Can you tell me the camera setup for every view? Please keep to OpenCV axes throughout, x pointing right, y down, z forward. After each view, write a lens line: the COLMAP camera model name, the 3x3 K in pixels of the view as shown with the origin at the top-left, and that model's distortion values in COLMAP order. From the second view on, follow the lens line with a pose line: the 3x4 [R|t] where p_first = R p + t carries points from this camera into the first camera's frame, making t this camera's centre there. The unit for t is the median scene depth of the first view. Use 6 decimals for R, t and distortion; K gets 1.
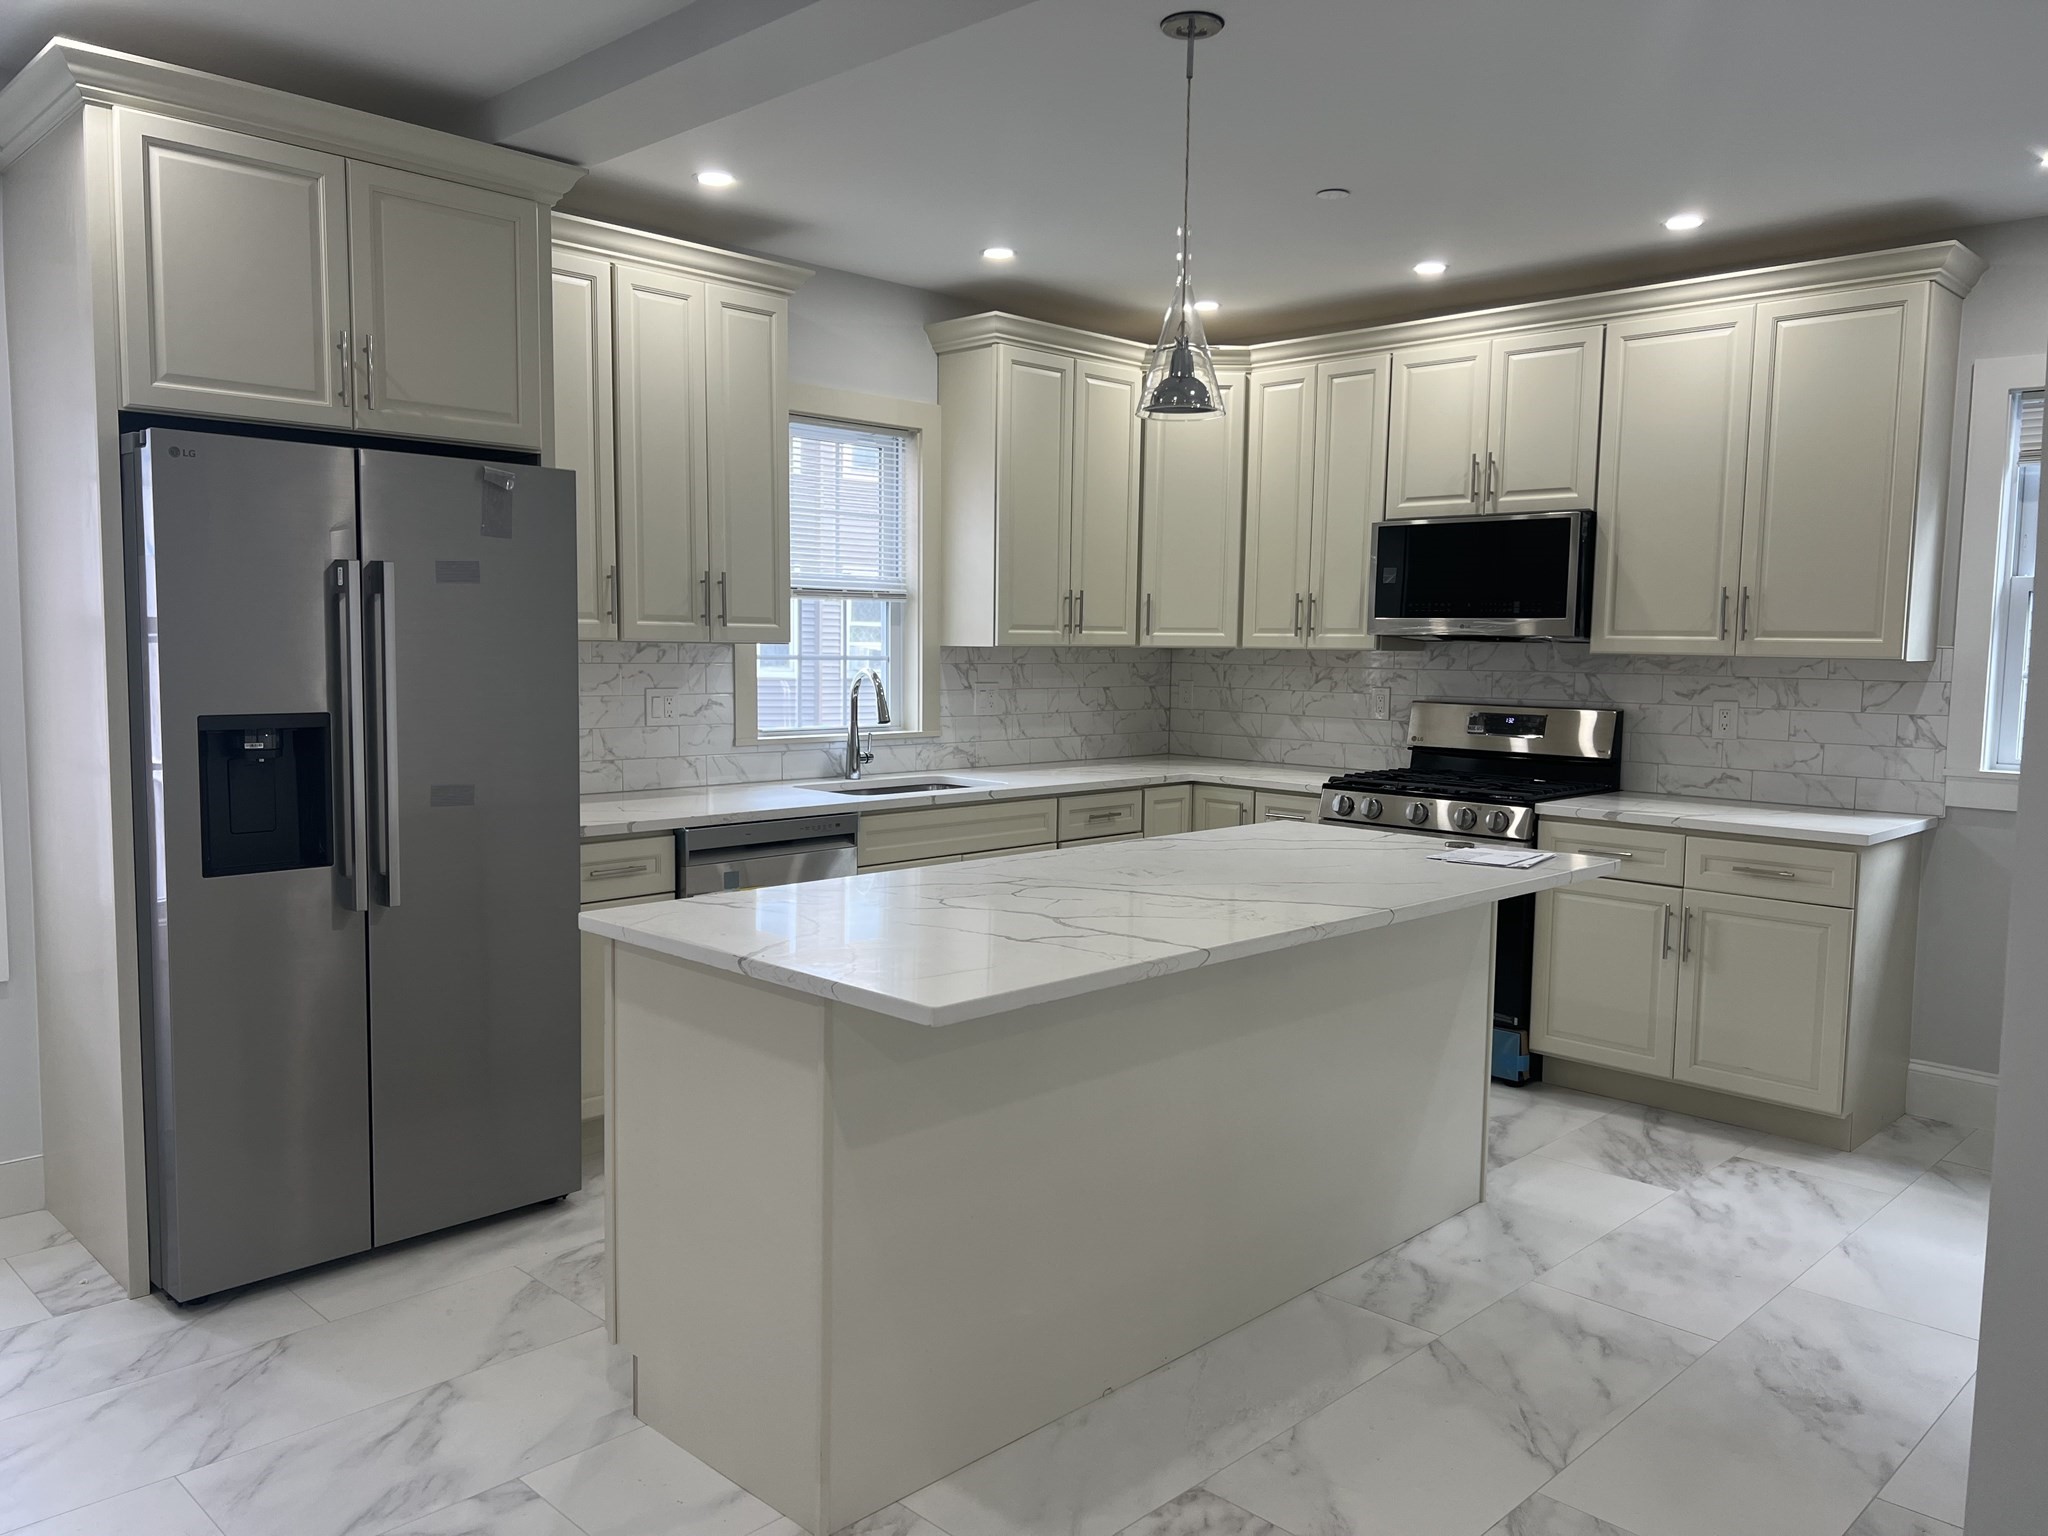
lens RADIAL K [[1527.1, 0, 1014.2], [0, 1527.1, 776.9], [0, 0, 1]] dist [0.063810, -0.072753]
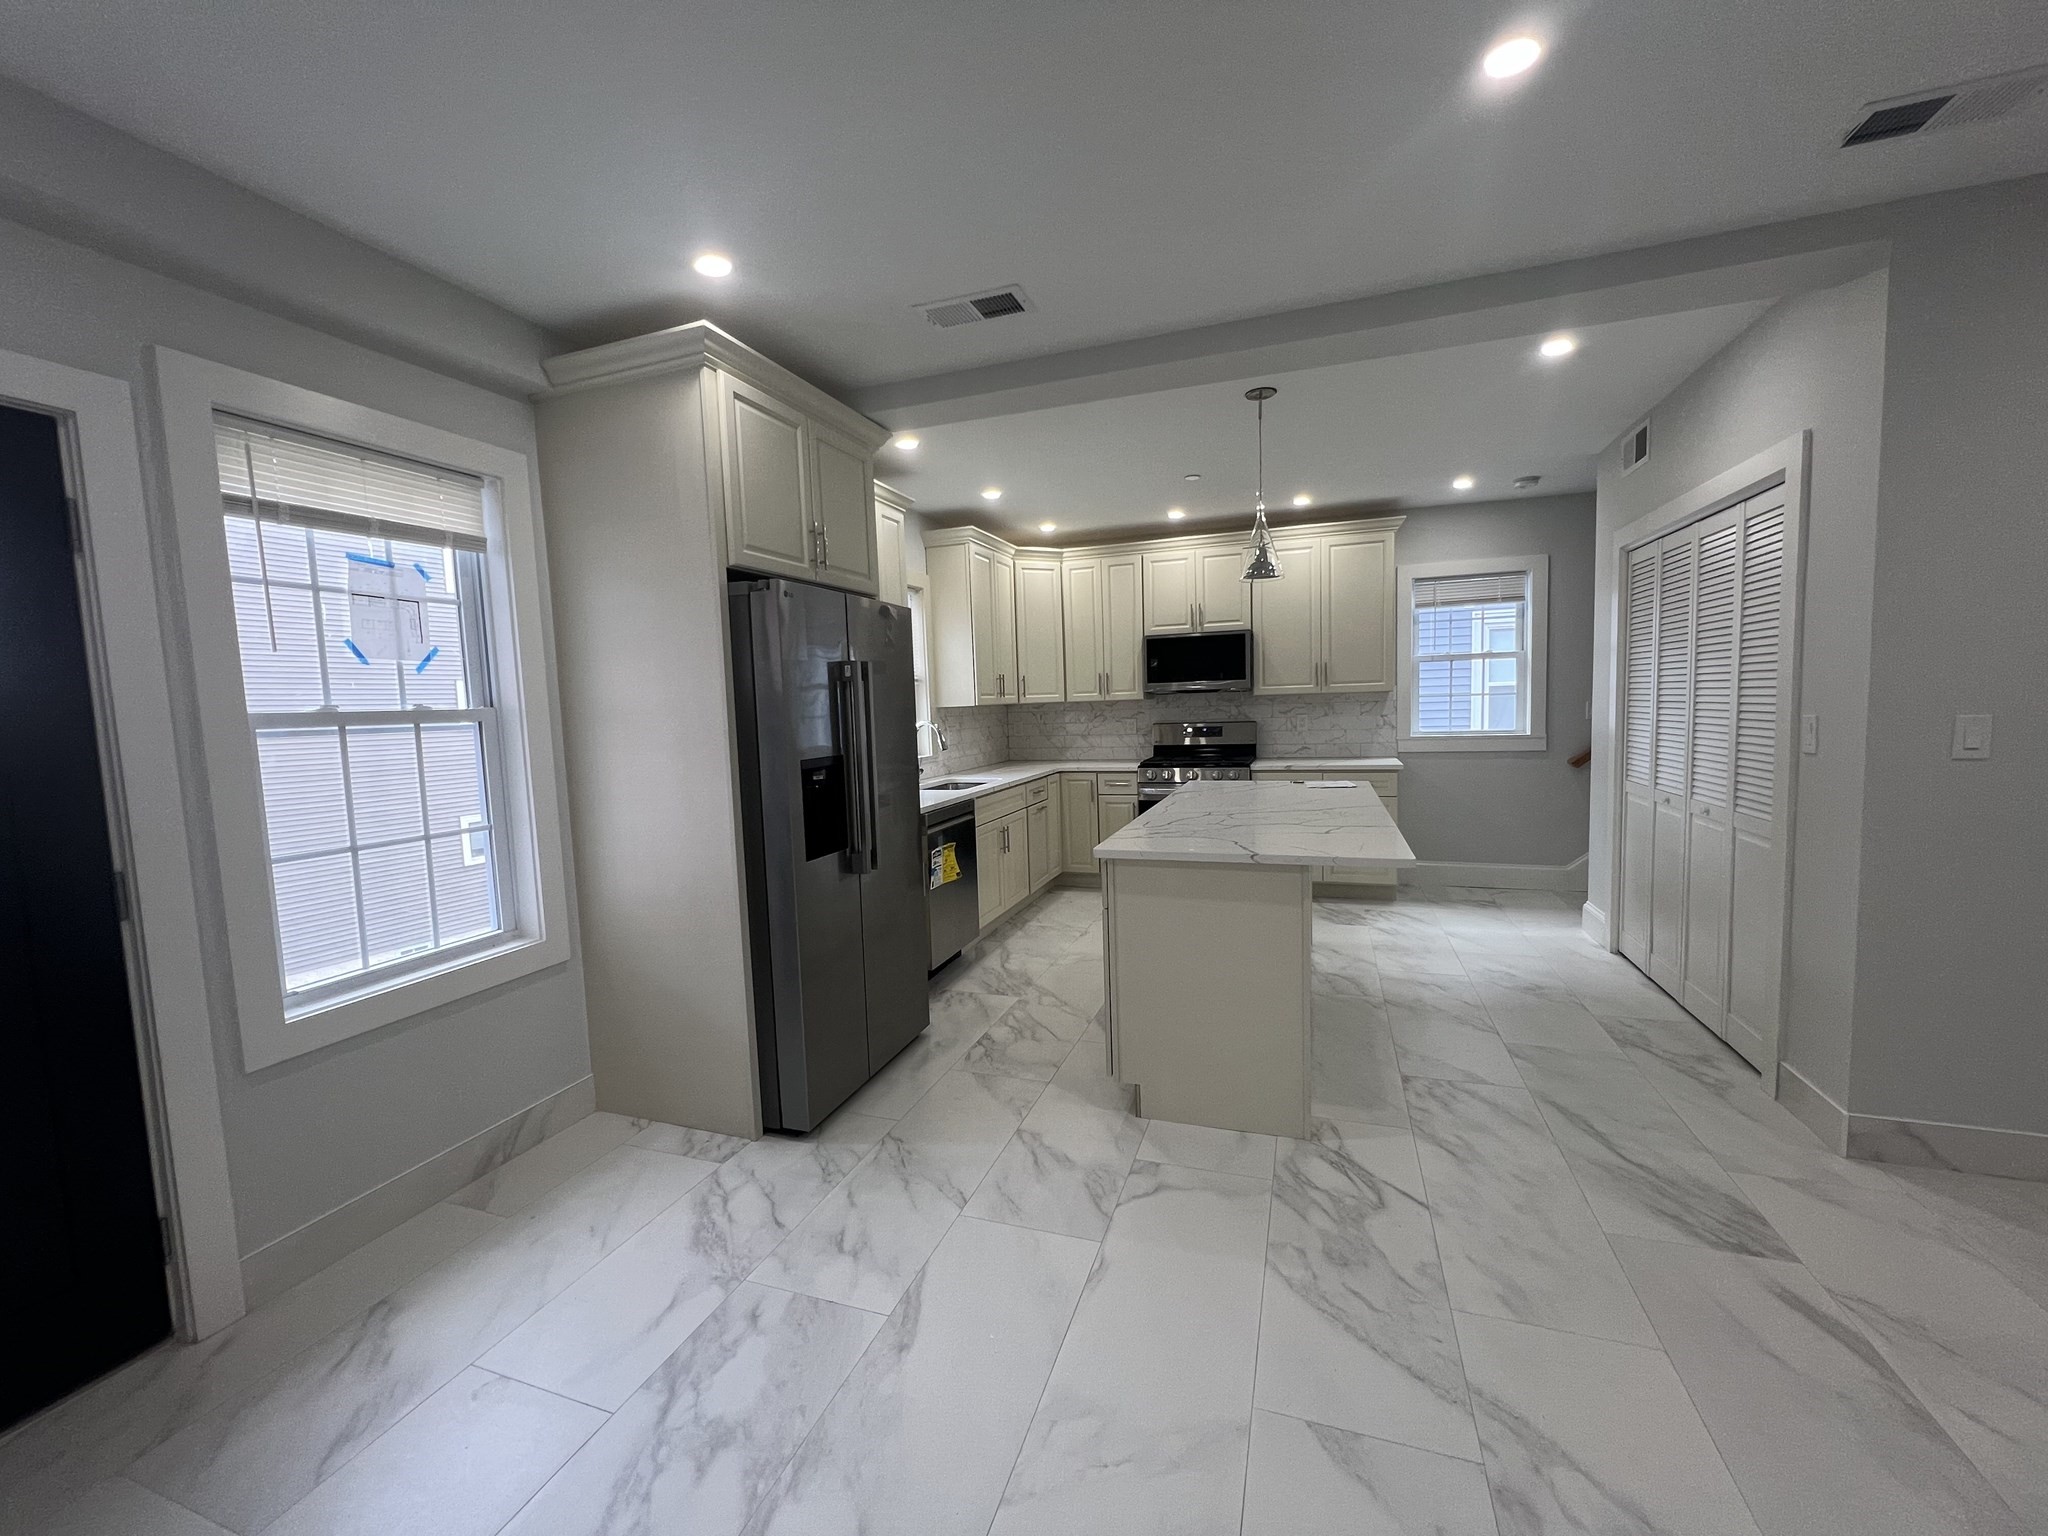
lens RADIAL K [[819.8, 0, 1021.0], [0, 819.8, 775.4], [0, 0, 1]] dist [0.000020, 0.000034]
pose [[0.904527, -0.083075, 0.418246, -0.425719], [0.086361, 0.996202, 0.011102, -0.008941], [-0.417579, 0.026078, 0.908266, 0.089514]]
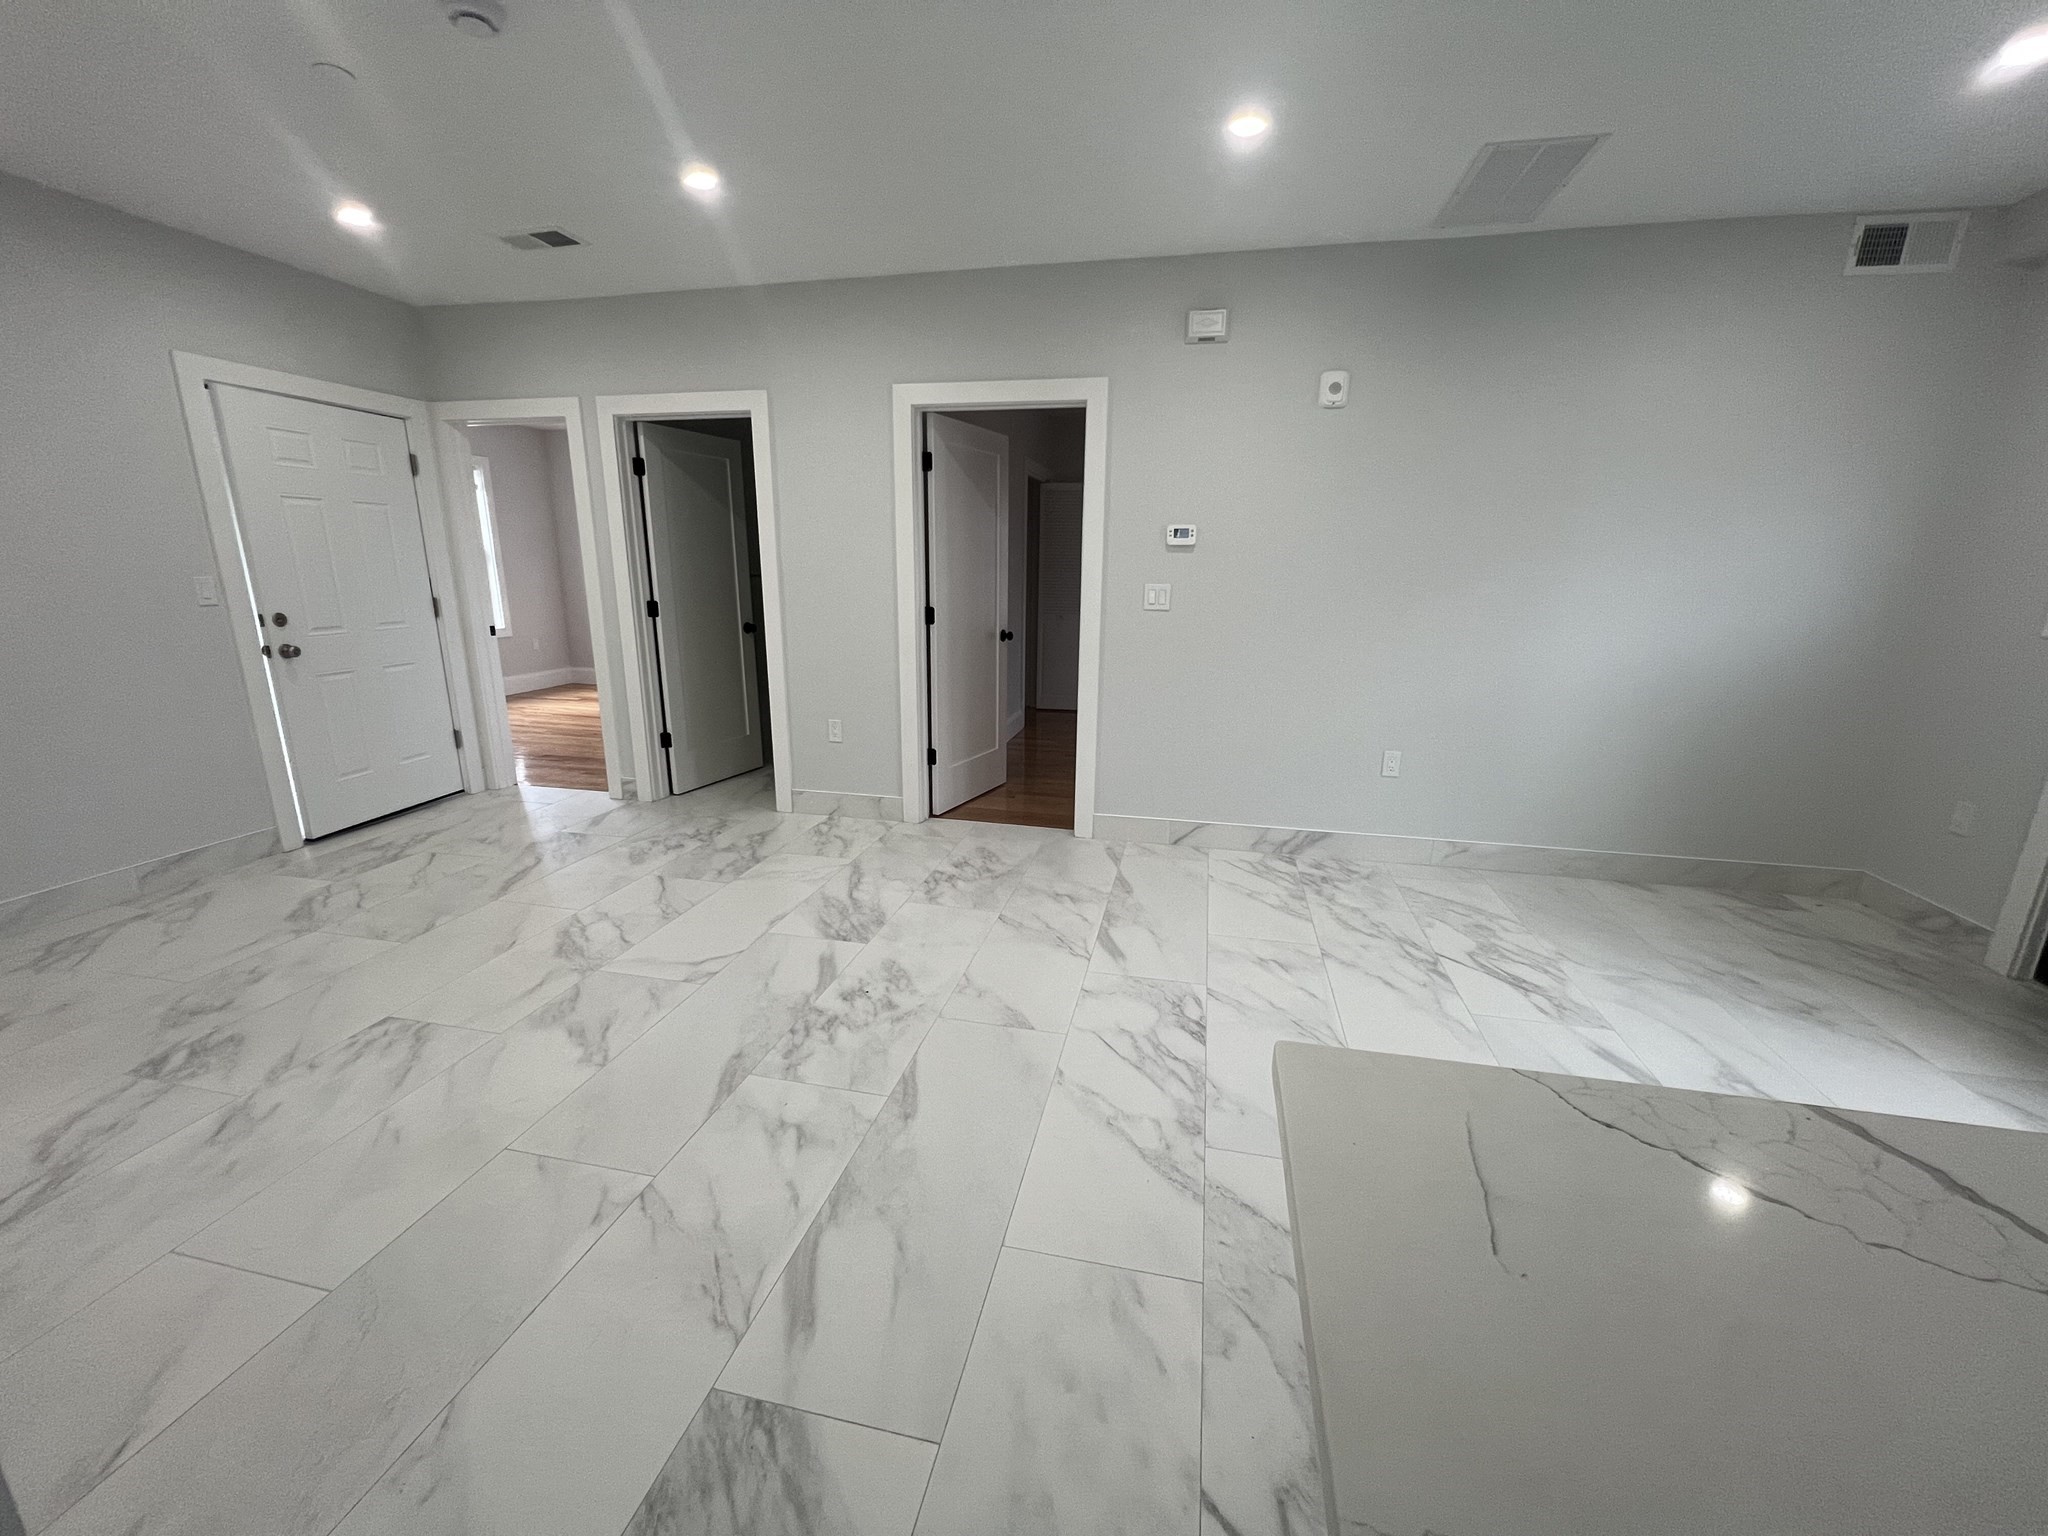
lens RADIAL K [[827.2, 0, 1016.4], [0, 827.2, 771.8], [0, 0, 1]] dist [-0.001301, 0.000133]
pose [[-0.847362, 0.108231, -0.519870, 0.099859], [-0.072065, 0.946513, 0.314515, -0.032679], [0.526104, 0.303973, -0.794239, 0.514172]]
